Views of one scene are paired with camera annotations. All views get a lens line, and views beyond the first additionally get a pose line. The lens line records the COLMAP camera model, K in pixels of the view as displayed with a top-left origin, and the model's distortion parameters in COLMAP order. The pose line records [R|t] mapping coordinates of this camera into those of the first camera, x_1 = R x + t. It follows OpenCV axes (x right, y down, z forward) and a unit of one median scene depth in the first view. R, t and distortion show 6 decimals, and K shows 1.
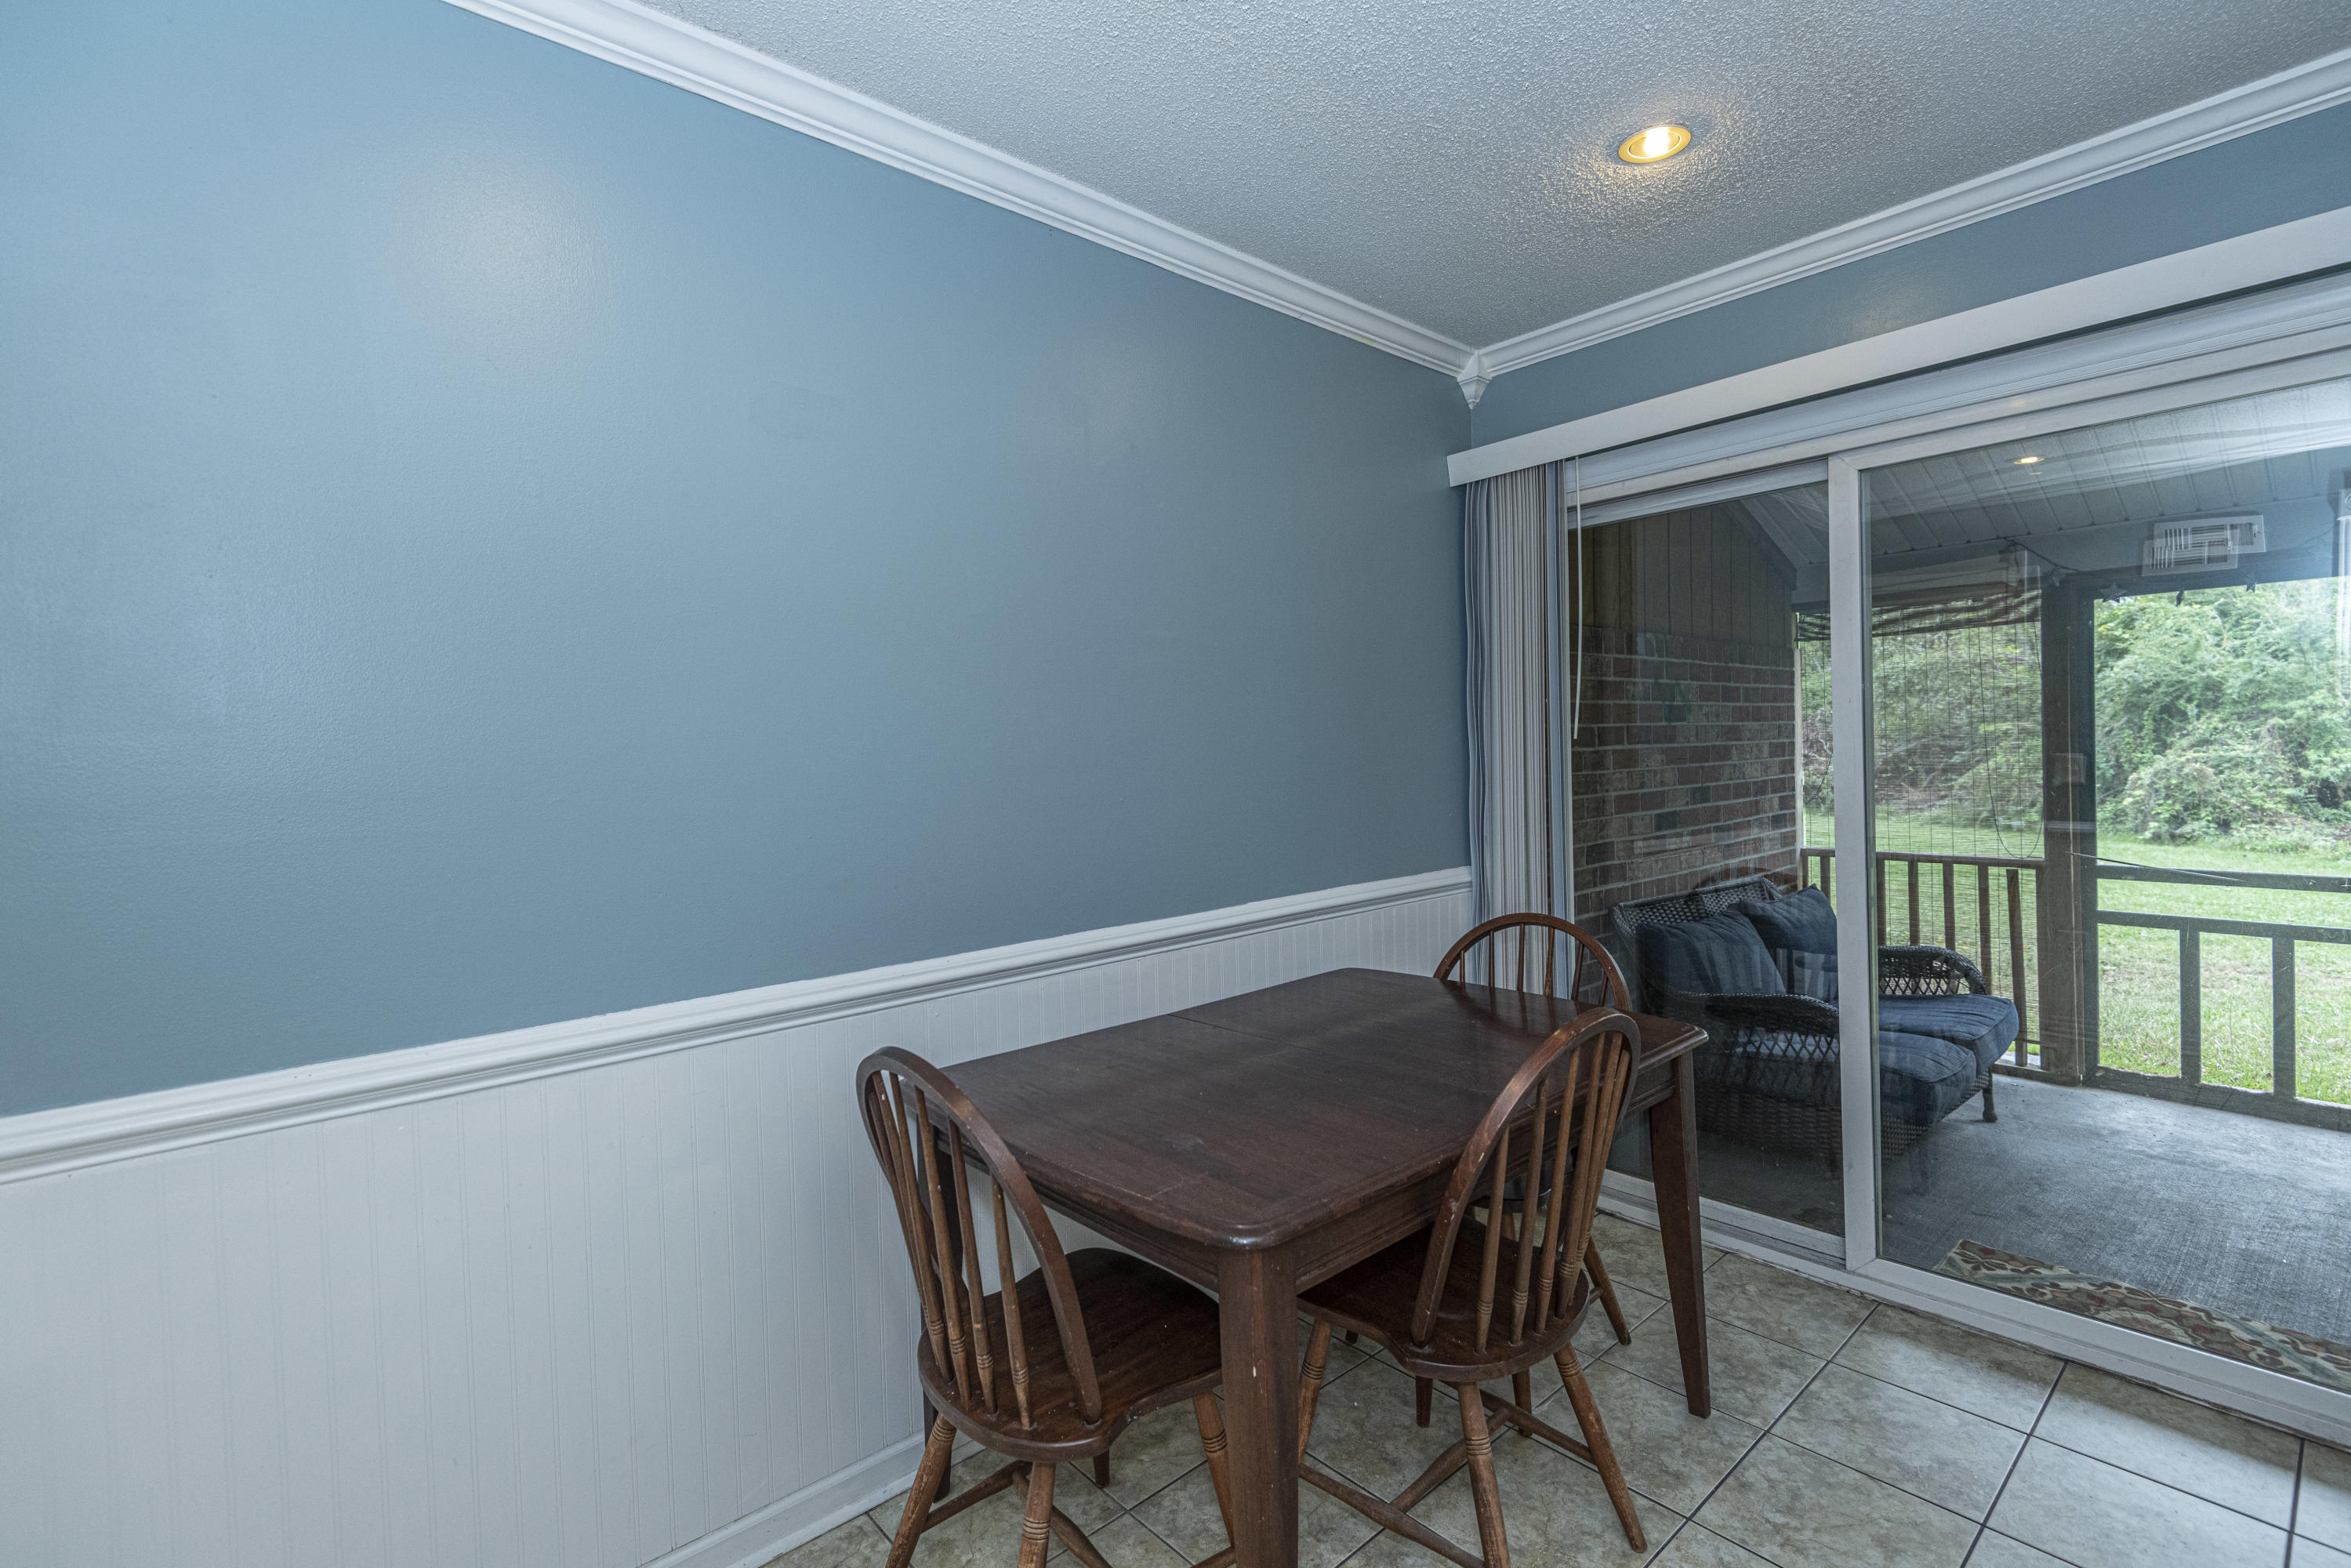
lens RADIAL K [[1055.3, 0, 1217.5], [0, 1055.3, 781.0], [0, 0, 1]] dist [0.016895, -0.013083]
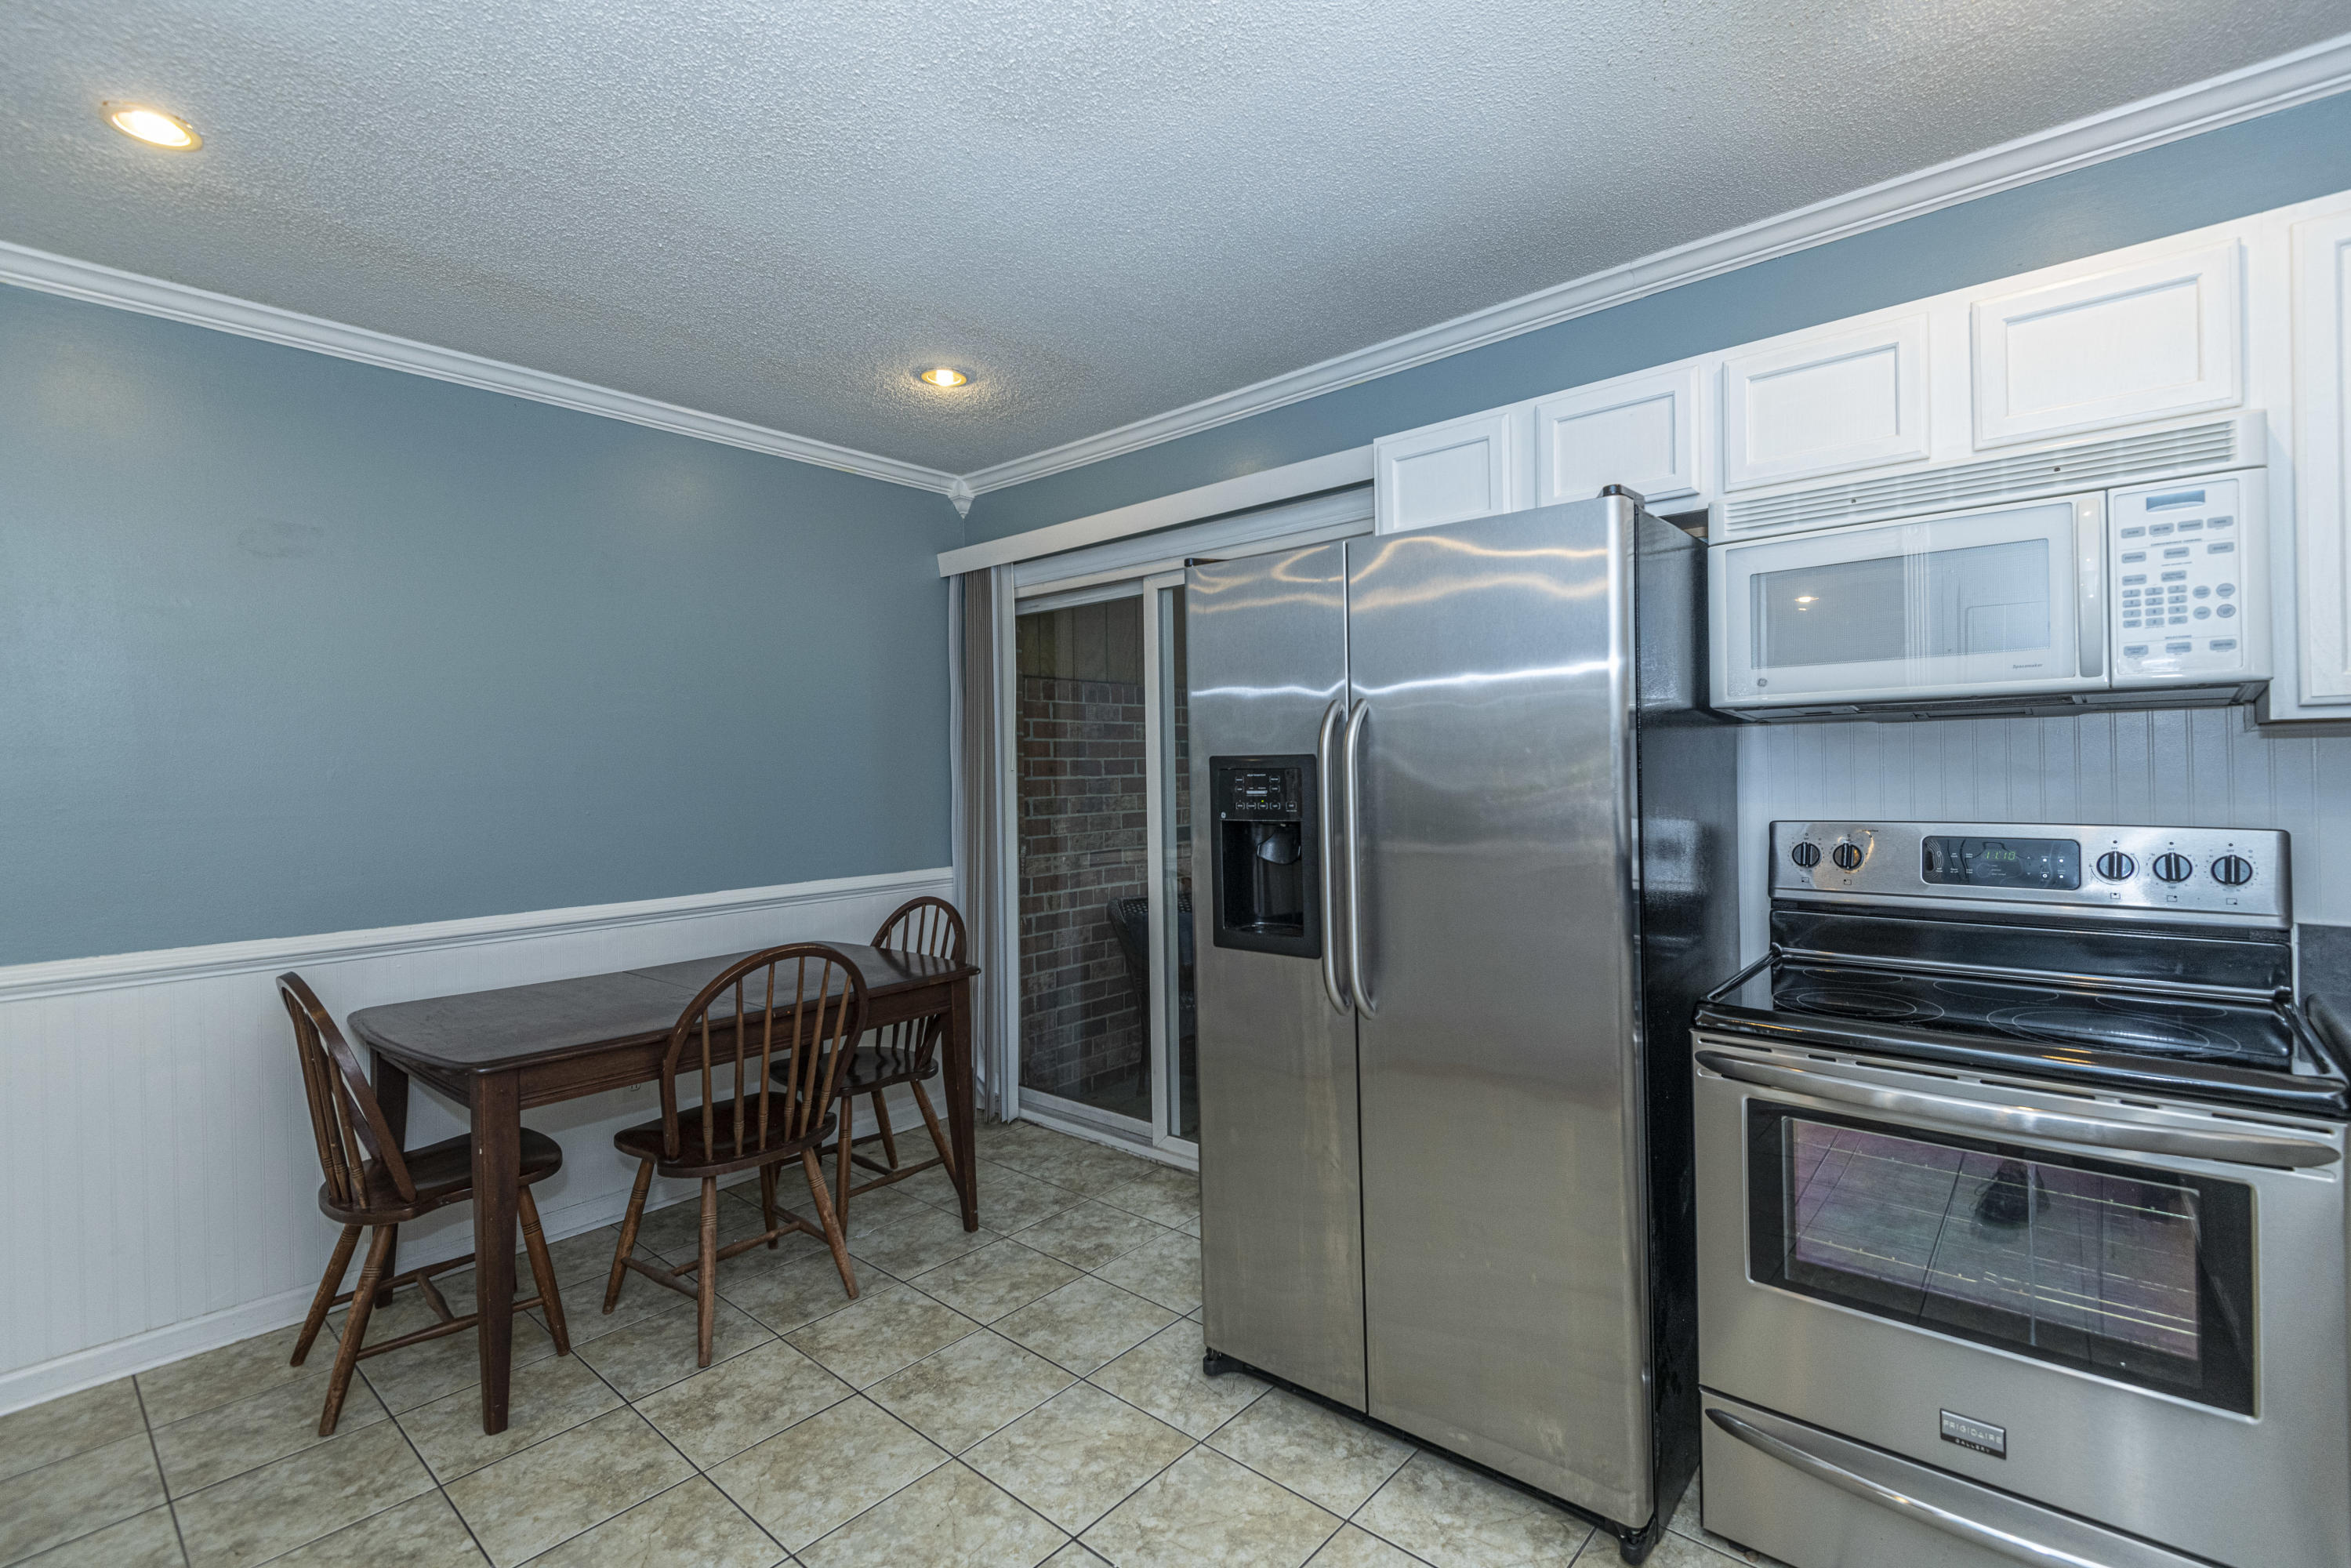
lens RADIAL K [[1055.3, 0, 1223.5], [0, 1055.3, 774.2], [0, 0, 1]] dist [0.016895, -0.013083]
pose [[0.991849, 0.006519, 0.127253, 0.486494], [-0.003942, 0.999782, -0.020486, -0.009633], [-0.127359, 0.019817, 0.991659, -0.417510]]
